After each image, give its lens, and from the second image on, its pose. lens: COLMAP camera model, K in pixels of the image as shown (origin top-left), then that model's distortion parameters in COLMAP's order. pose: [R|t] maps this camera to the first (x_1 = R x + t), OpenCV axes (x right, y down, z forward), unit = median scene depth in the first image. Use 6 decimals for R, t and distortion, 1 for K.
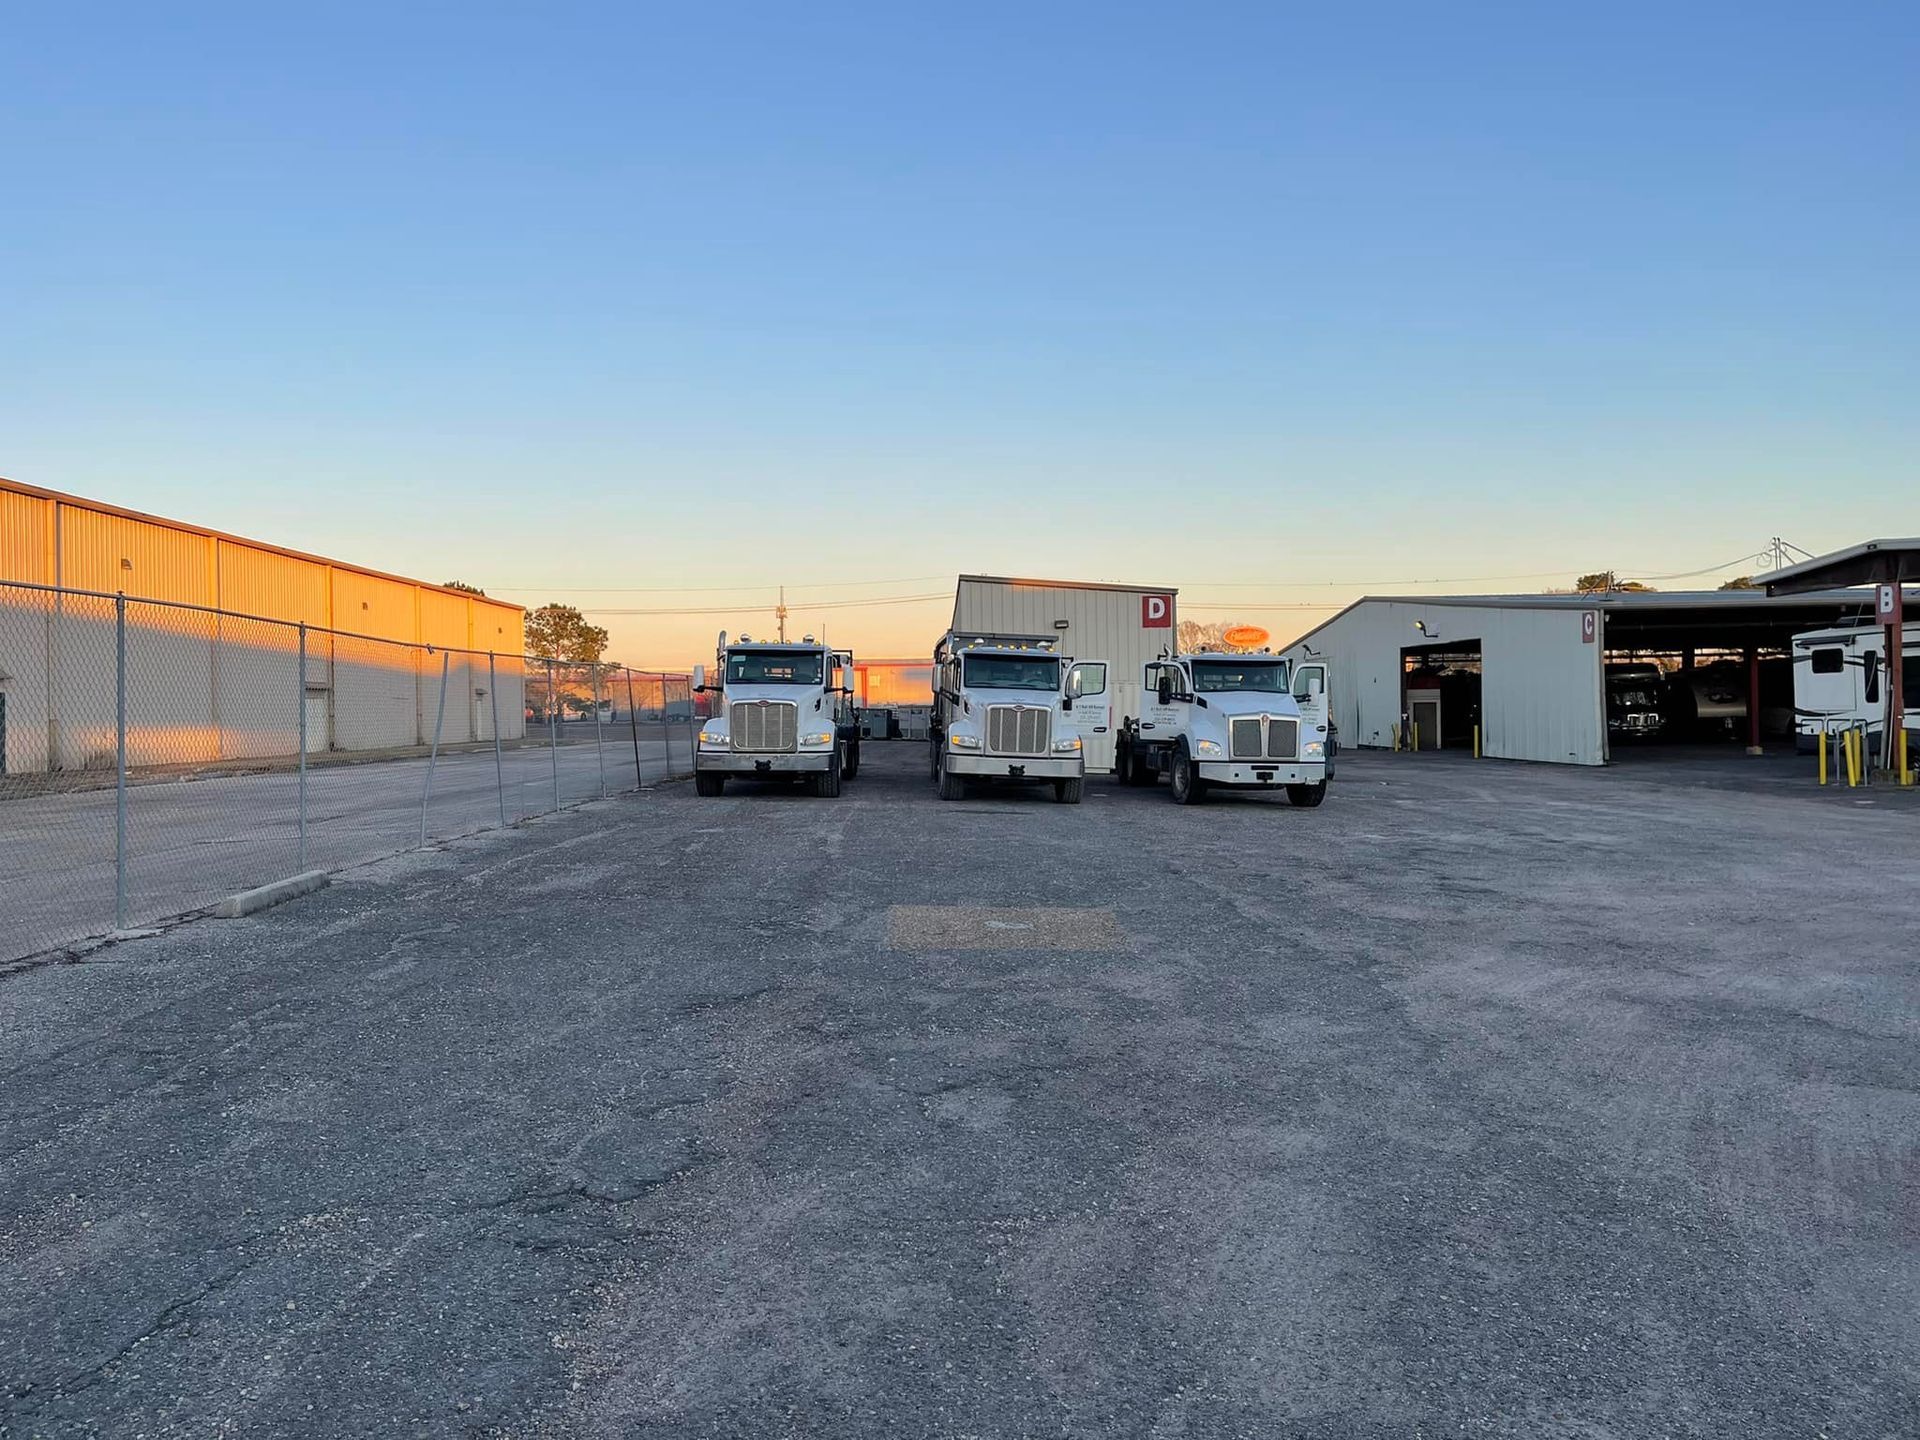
lens RADIAL K [[1790.6, 0, 955.9], [0, 1790.6, 714.9], [0, 0, 1]] dist [0.003992, 0.000327]
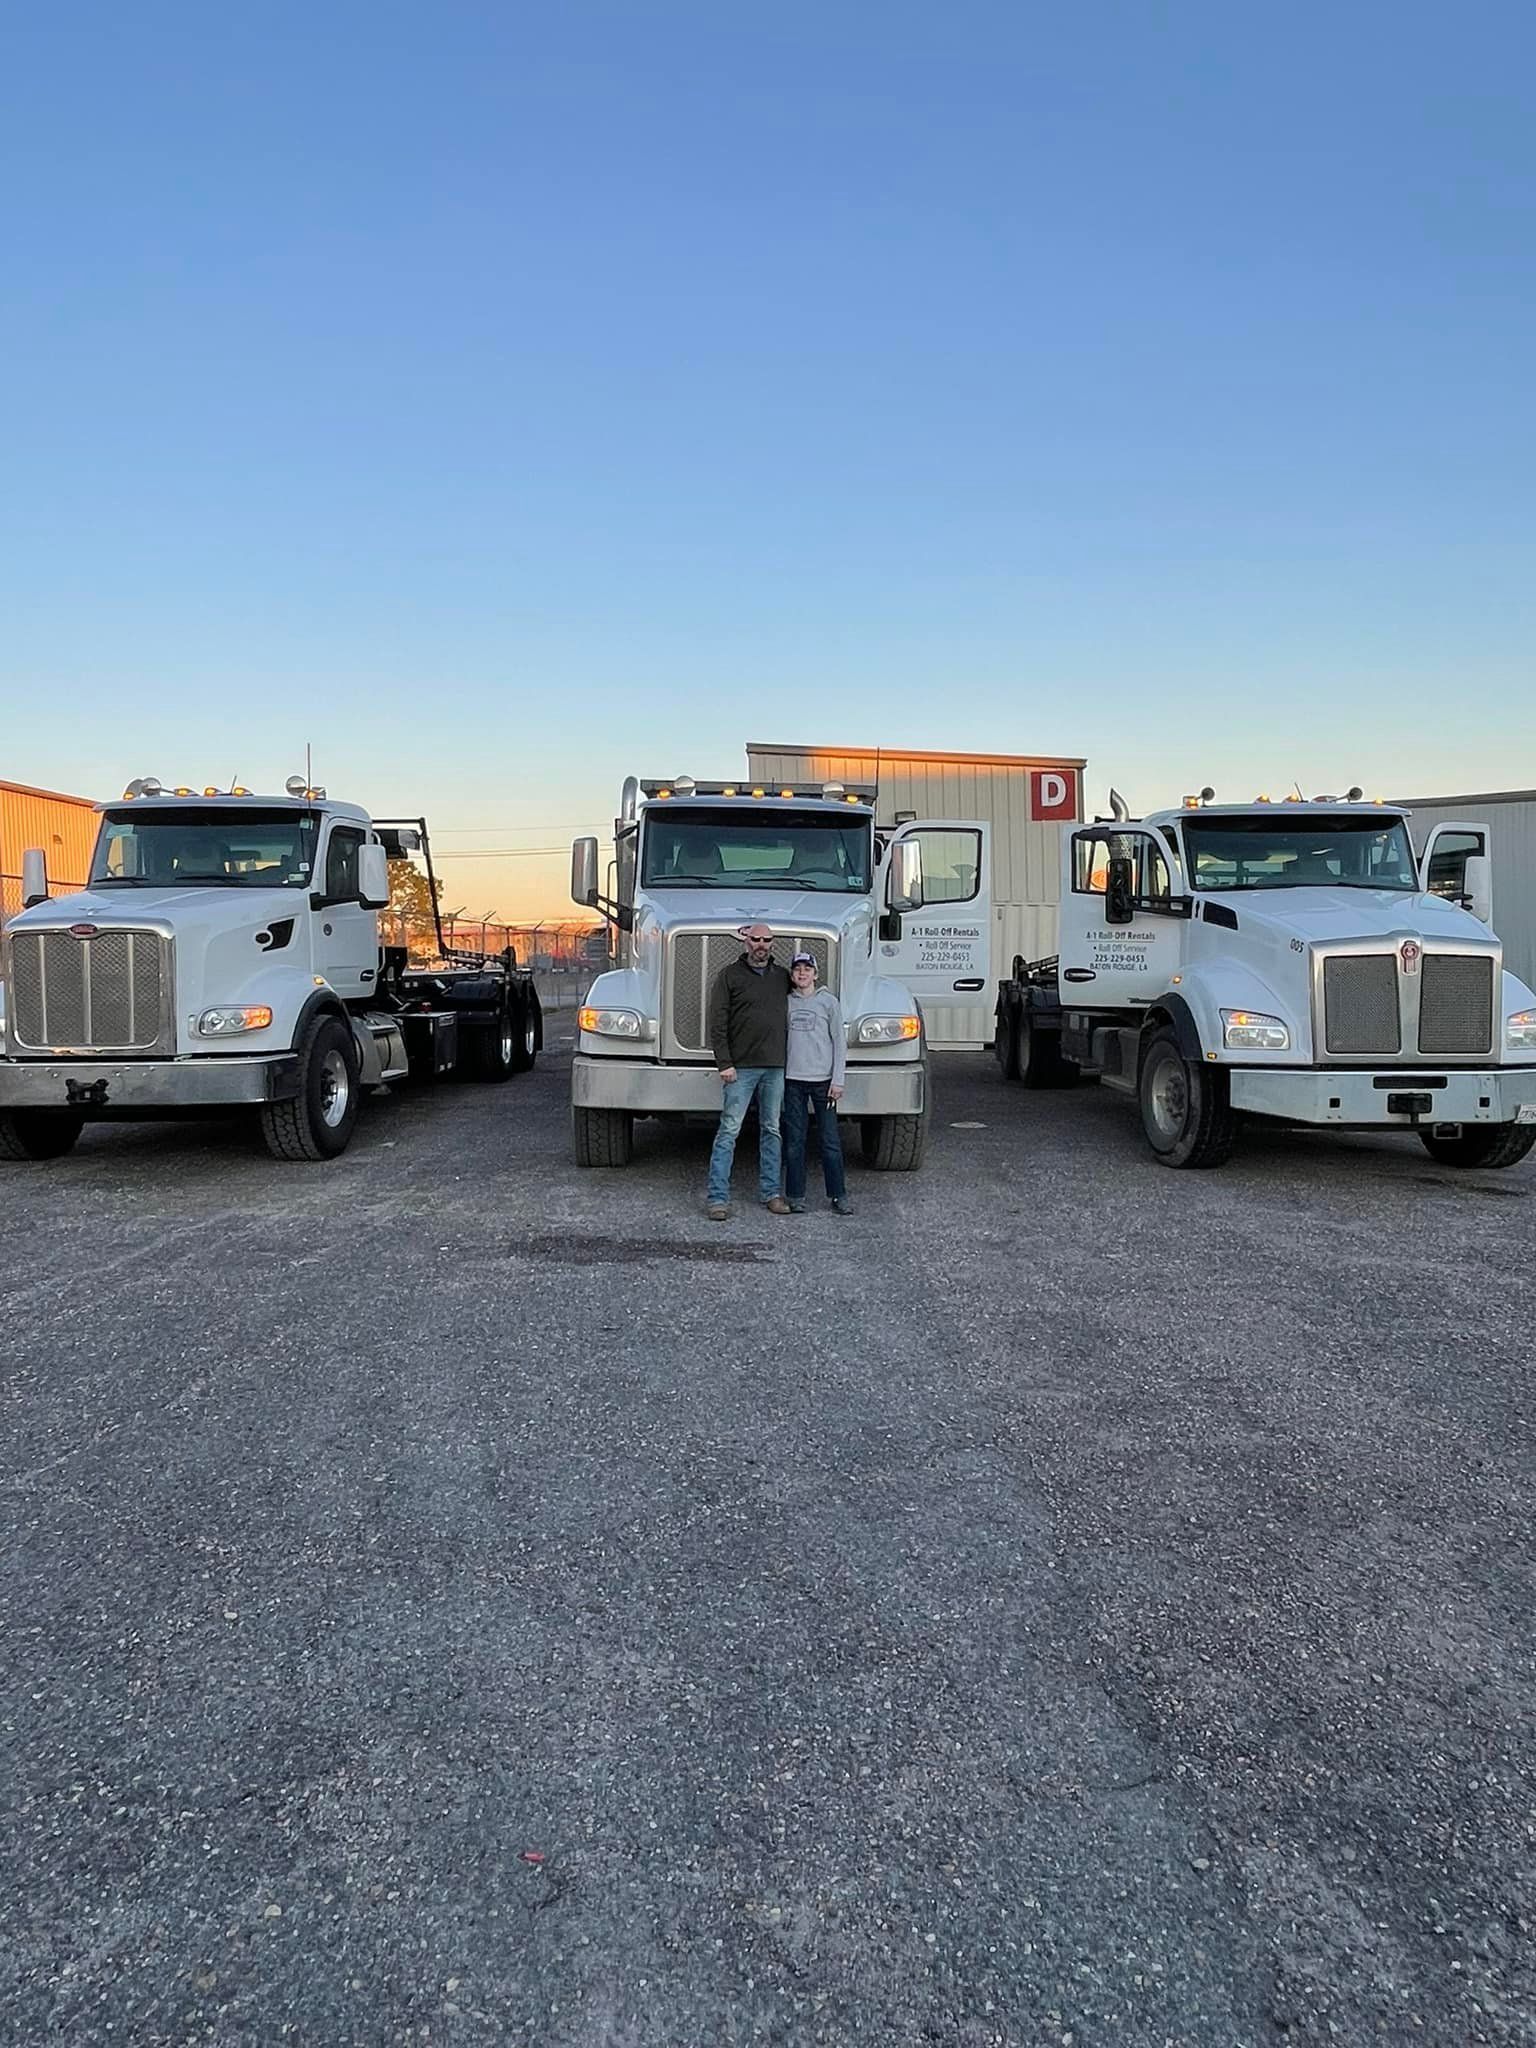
lens RADIAL K [[1909.9, 0, 722.1], [0, 1909.9, 1017.6], [0, 0, 1]] dist [0.003992, 0.000327]
pose [[0.998797, -0.013212, -0.047217, 0.044175], [0.014535, 0.999508, 0.027777, 0.002546], [0.046827, -0.028430, 0.998498, 0.554878]]
